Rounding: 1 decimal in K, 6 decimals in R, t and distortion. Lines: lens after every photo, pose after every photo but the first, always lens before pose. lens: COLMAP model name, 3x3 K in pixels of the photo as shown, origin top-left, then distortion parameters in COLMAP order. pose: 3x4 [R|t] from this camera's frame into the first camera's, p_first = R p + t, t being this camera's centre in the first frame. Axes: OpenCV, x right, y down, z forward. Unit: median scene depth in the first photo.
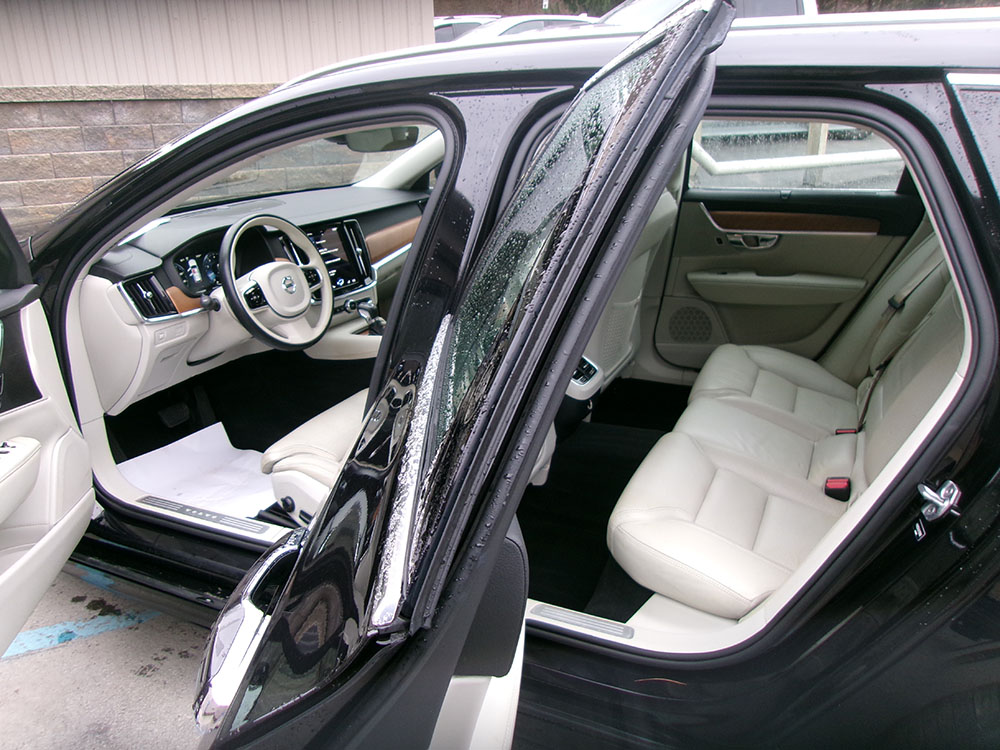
lens RADIAL K [[773.0, 0, 501.4], [0, 773.0, 373.3], [0, 0, 1]] dist [-0.002107, 0.022013]
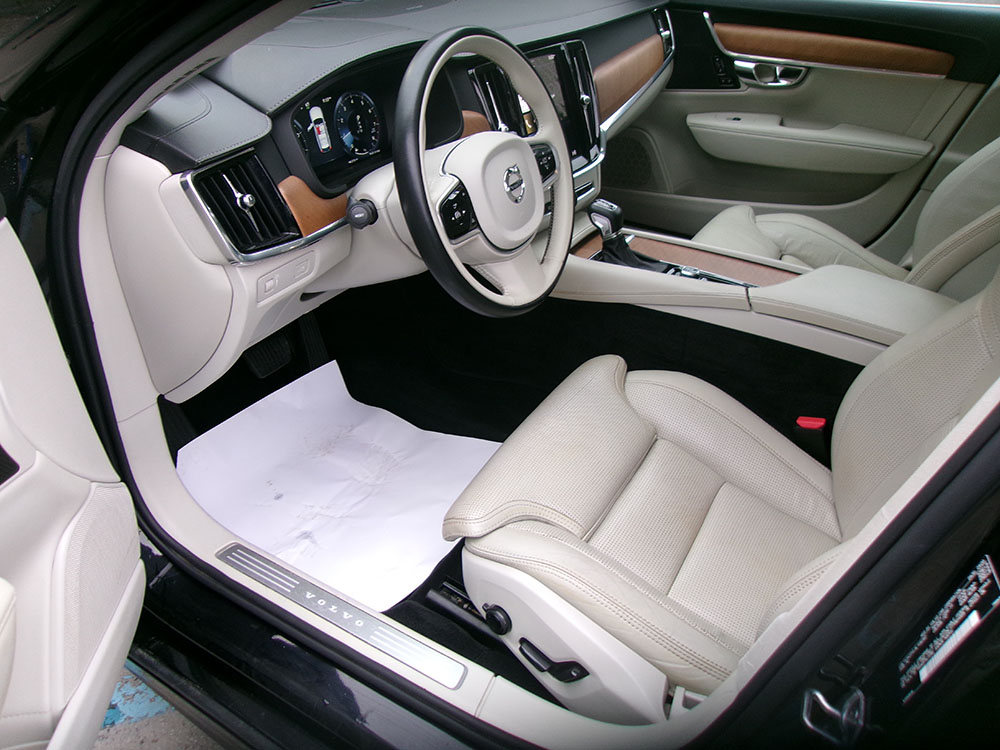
lens RADIAL K [[773.0, 0, 495.9], [0, 773.0, 367.4], [0, 0, 1]] dist [-0.002107, 0.022013]
pose [[0.993912, 0.096863, -0.052494, -0.253078], [-0.082540, 0.970263, 0.227544, -0.113587], [0.072973, -0.221826, 0.972352, 0.496846]]
